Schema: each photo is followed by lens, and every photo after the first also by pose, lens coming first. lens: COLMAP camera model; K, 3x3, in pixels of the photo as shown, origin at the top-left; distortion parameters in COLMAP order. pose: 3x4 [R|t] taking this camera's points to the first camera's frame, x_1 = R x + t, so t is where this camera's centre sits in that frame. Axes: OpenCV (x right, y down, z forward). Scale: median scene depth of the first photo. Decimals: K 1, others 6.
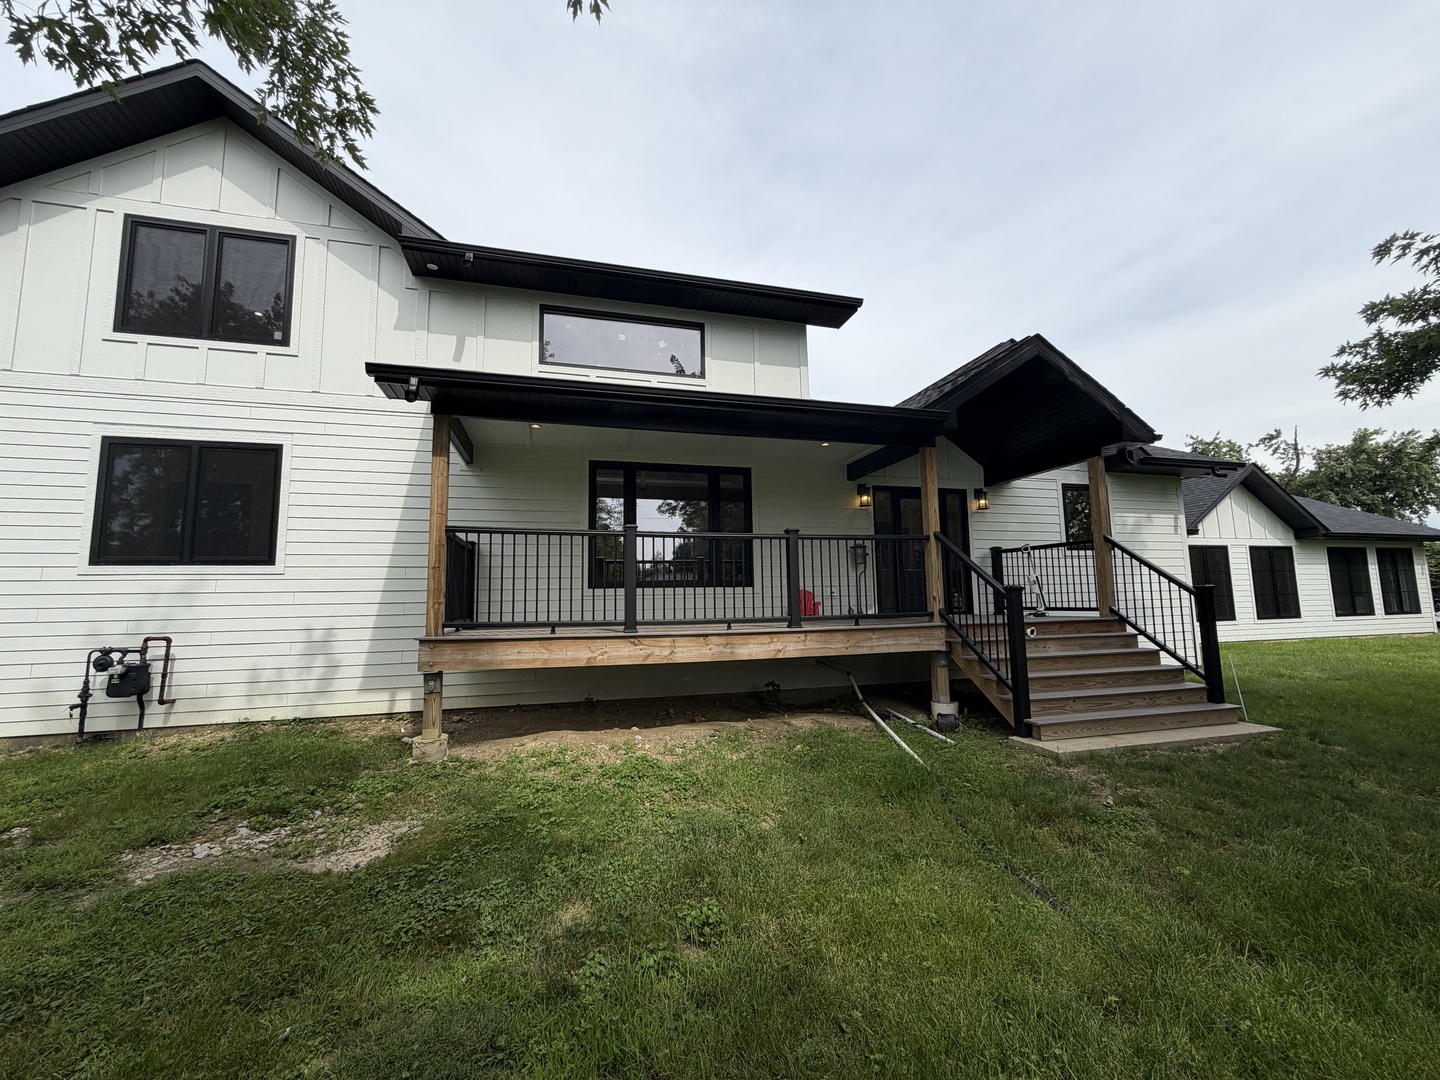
lens RADIAL K [[575.4, 0, 705.4], [0, 575.4, 540.8], [0, 0, 1]] dist [-0.000315, 0.000323]
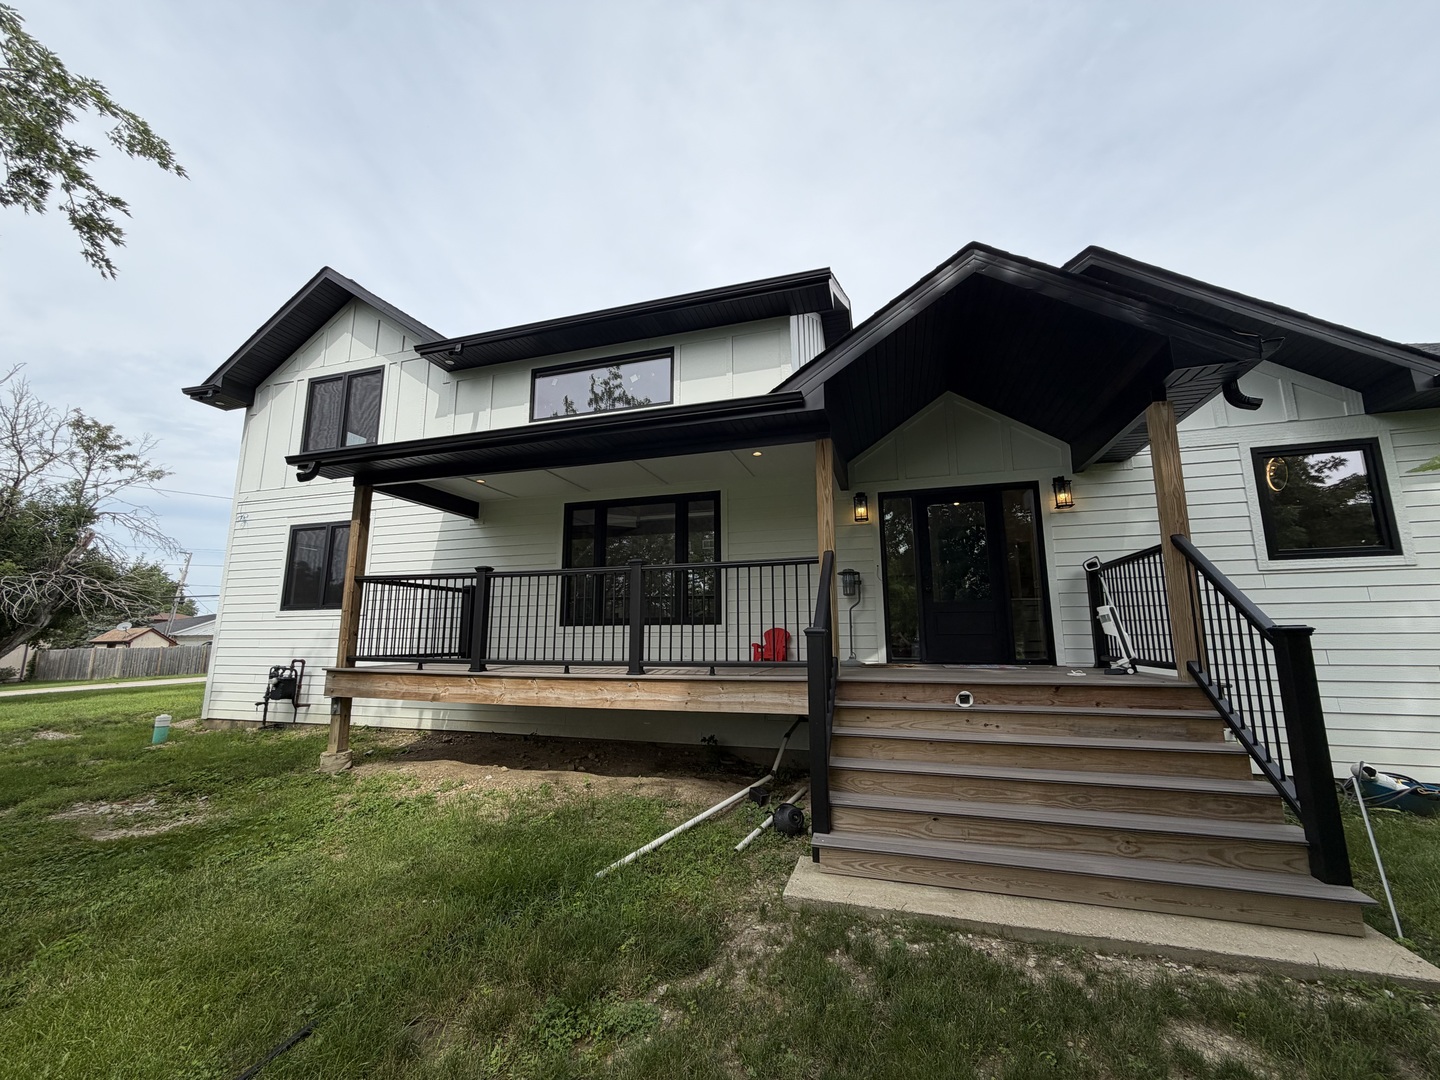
lens RADIAL K [[575.4, 0, 711.5], [0, 575.4, 536.2], [0, 0, 1]] dist [-0.000315, 0.000323]
pose [[0.840954, -0.080321, -0.535112, 0.597993], [0.045311, 0.995901, -0.078277, 0.014820], [0.539206, 0.041581, 0.841147, 0.268597]]
